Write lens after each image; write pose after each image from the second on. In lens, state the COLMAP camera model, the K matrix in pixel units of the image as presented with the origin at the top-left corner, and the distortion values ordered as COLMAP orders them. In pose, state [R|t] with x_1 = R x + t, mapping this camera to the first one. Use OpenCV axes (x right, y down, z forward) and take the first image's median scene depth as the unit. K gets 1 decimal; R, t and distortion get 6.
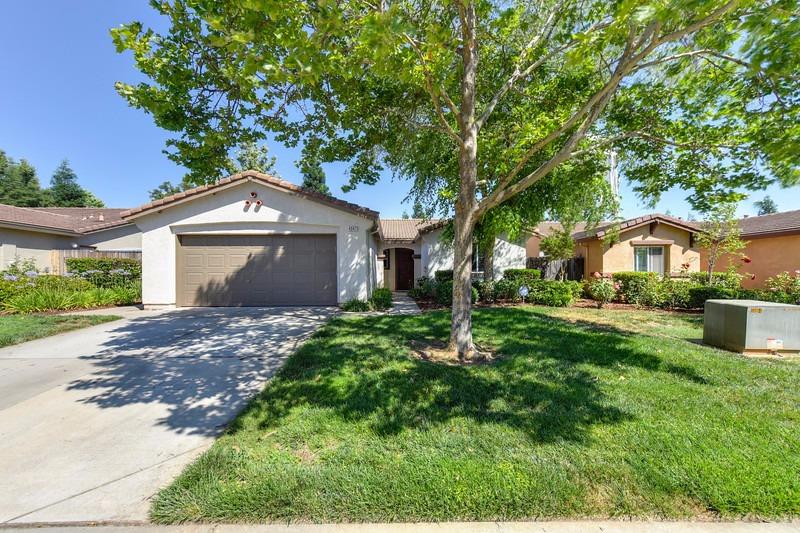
lens RADIAL K [[317.5, 0, 403.4], [0, 317.5, 274.5], [0, 0, 1]] dist [0.010921, -0.003617]
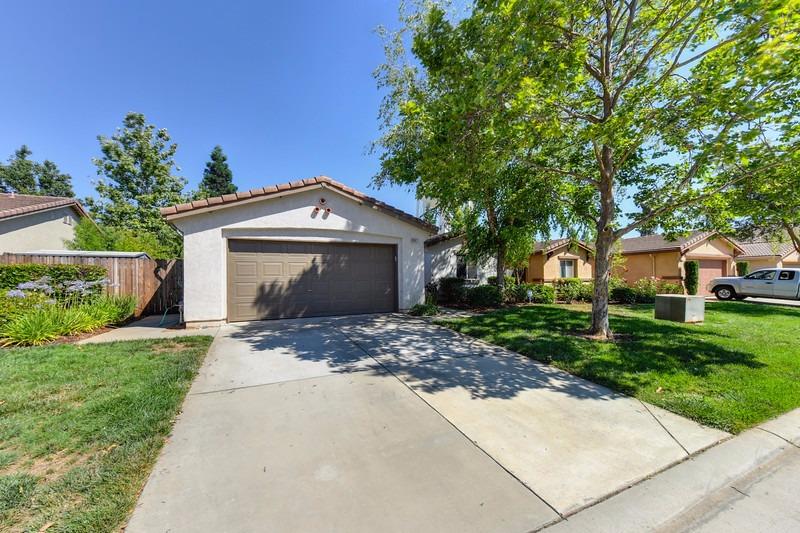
lens RADIAL K [[317.5, 0, 394.1], [0, 317.5, 269.7], [0, 0, 1]] dist [0.010921, -0.003617]
pose [[0.912772, 0.003071, 0.408457, -0.668899], [0.012873, 0.999259, -0.036280, -0.004357], [-0.408266, 0.038373, 0.912056, 0.037564]]
